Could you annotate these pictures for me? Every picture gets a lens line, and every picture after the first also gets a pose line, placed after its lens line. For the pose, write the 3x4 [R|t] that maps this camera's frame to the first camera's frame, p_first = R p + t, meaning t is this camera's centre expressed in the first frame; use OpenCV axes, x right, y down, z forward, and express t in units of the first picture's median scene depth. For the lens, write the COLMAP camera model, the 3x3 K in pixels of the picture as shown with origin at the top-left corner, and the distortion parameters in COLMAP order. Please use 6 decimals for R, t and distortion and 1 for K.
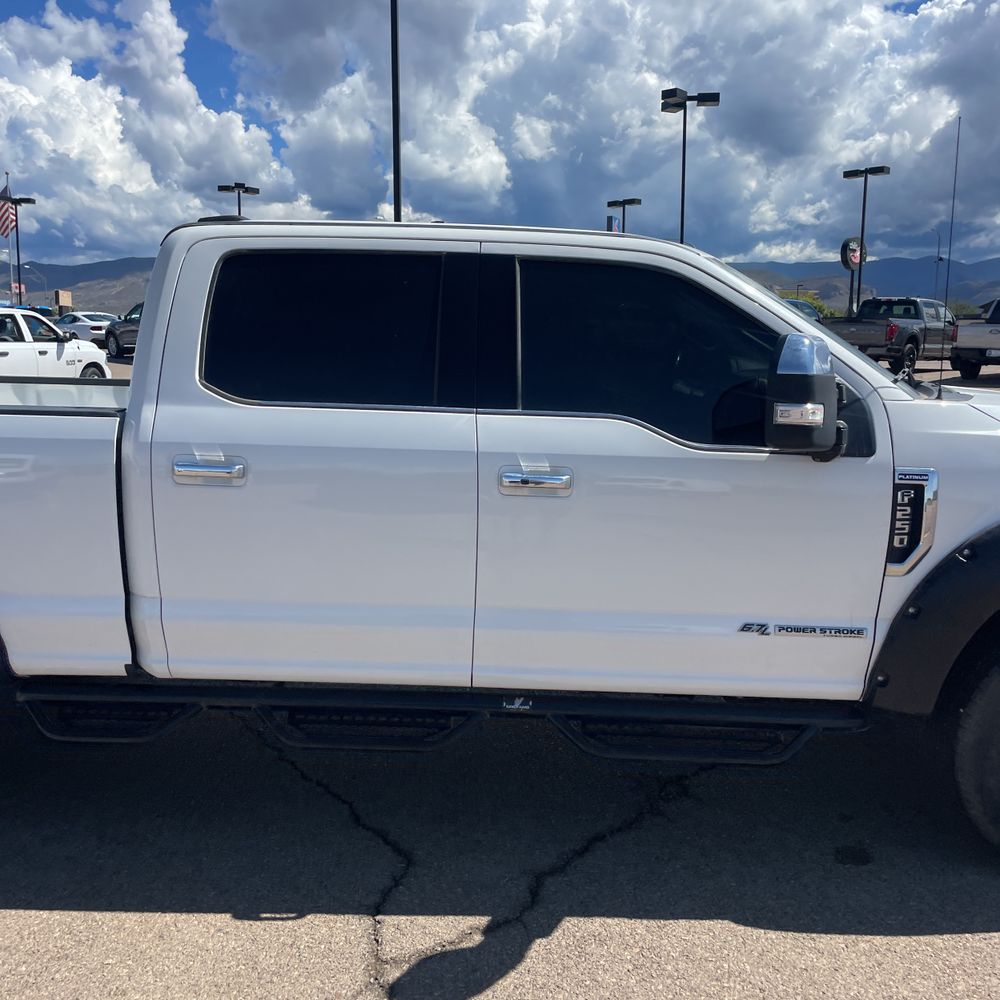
lens RADIAL K [[1003.9, 0, 496.2], [0, 1003.9, 488.6], [0, 0, 1]] dist [0.095174, -0.127489]
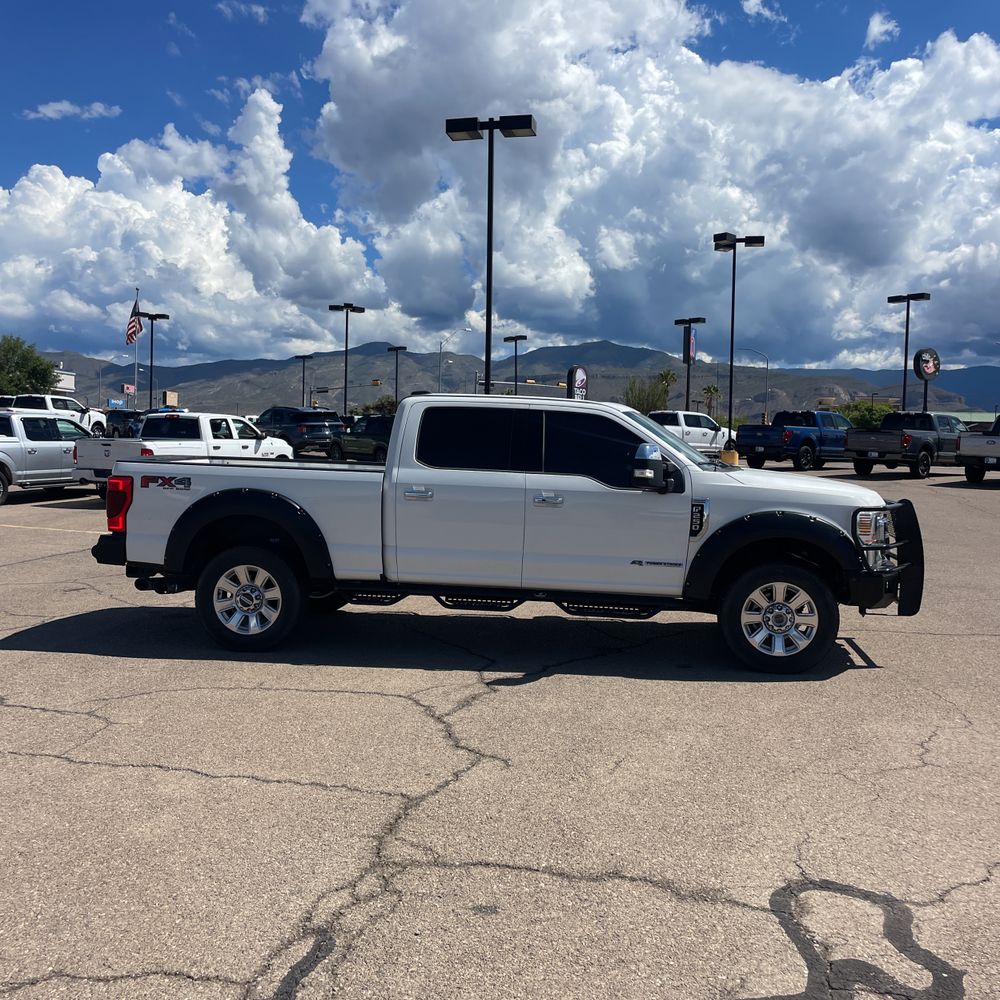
lens RADIAL K [[1003.9, 0, 496.2], [0, 1003.9, 488.6], [0, 0, 1]] dist [0.095174, -0.127489]
pose [[0.996655, 0.018123, -0.079695, 0.104179], [-0.025944, 0.994825, -0.098230, 0.202685], [0.077502, 0.099969, 0.991967, -1.420847]]
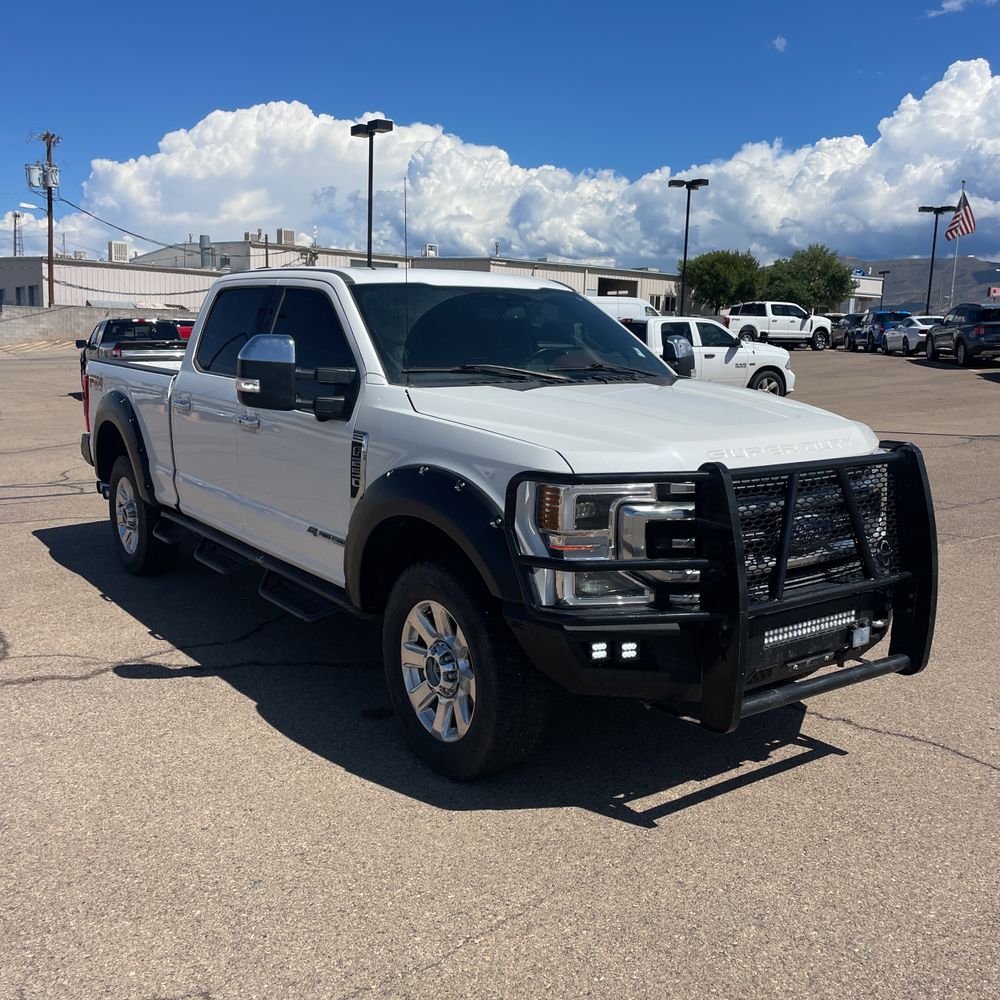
lens RADIAL K [[1003.9, 0, 496.2], [0, 1003.9, 488.6], [0, 0, 1]] dist [0.095174, -0.127489]
pose [[0.624213, 0.119404, -0.772076, 1.543324], [-0.121988, 0.991026, 0.054639, -0.038866], [0.771672, 0.060078, 0.633177, 0.248952]]
